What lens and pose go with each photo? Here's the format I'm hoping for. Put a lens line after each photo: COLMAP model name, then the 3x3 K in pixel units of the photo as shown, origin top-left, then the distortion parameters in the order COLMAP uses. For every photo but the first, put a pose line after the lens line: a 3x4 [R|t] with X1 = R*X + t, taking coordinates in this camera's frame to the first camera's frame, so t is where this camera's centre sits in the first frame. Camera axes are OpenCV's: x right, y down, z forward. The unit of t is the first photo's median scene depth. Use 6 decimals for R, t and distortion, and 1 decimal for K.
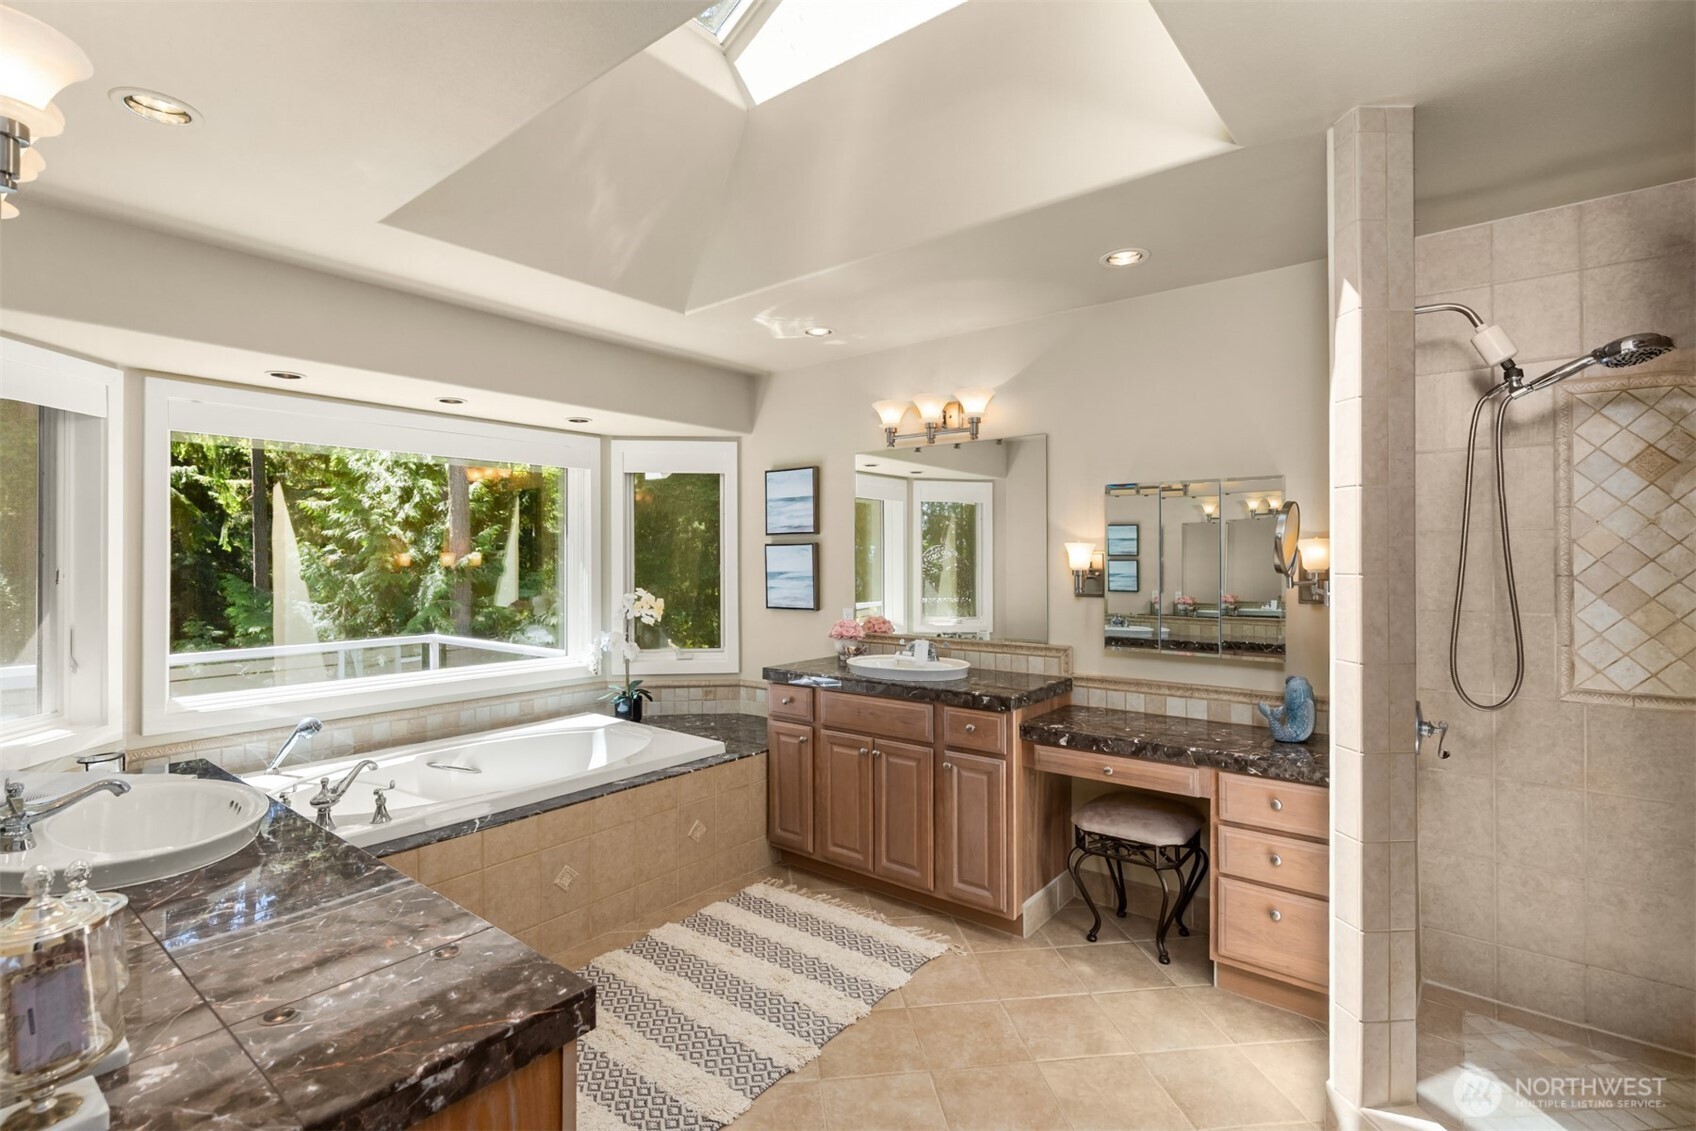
lens RADIAL K [[784.0, 0, 846.0], [0, 784.0, 549.3], [0, 0, 1]] dist [-0.000458, 0.000382]
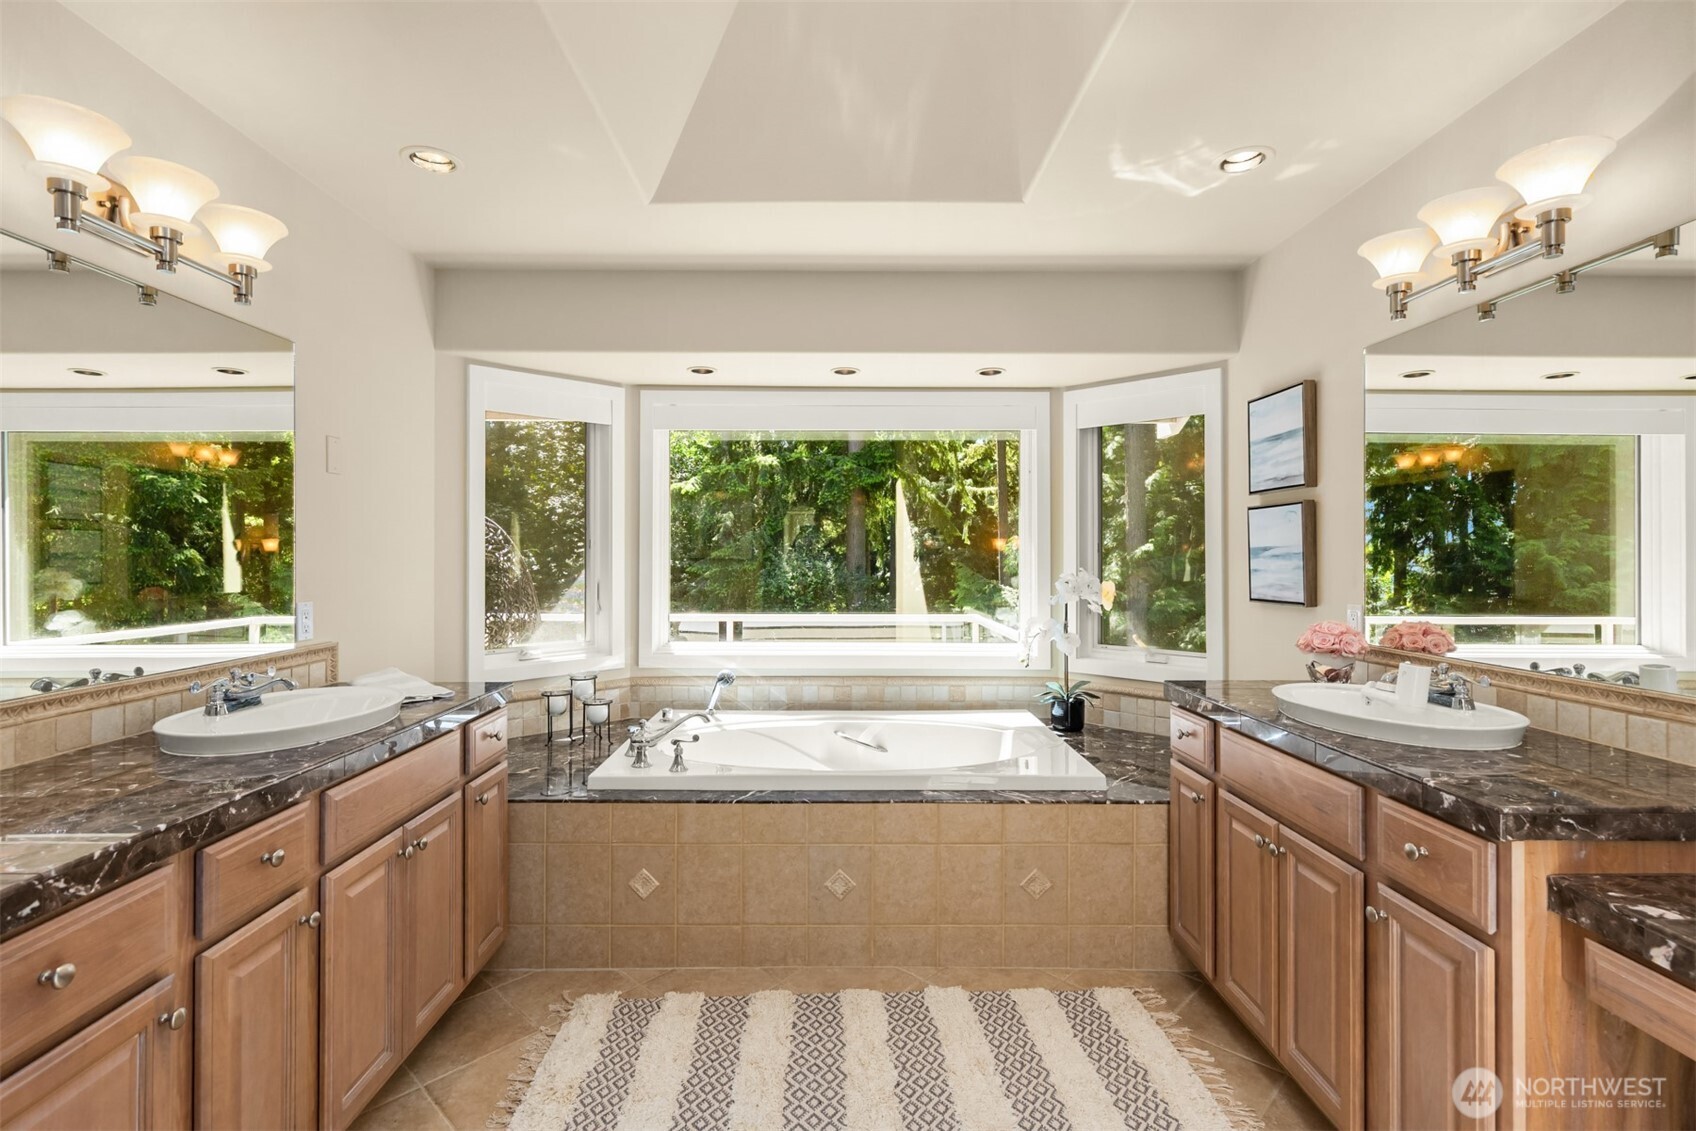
lens RADIAL K [[784.0, 0, 846.0], [0, 784.0, 549.3], [0, 0, 1]] dist [-0.000458, 0.000382]
pose [[0.626332, -0.003305, -0.779549, 0.277432], [0.006068, 0.999981, 0.000635, 0.036088], [0.779533, -0.005128, 0.626340, 0.379951]]
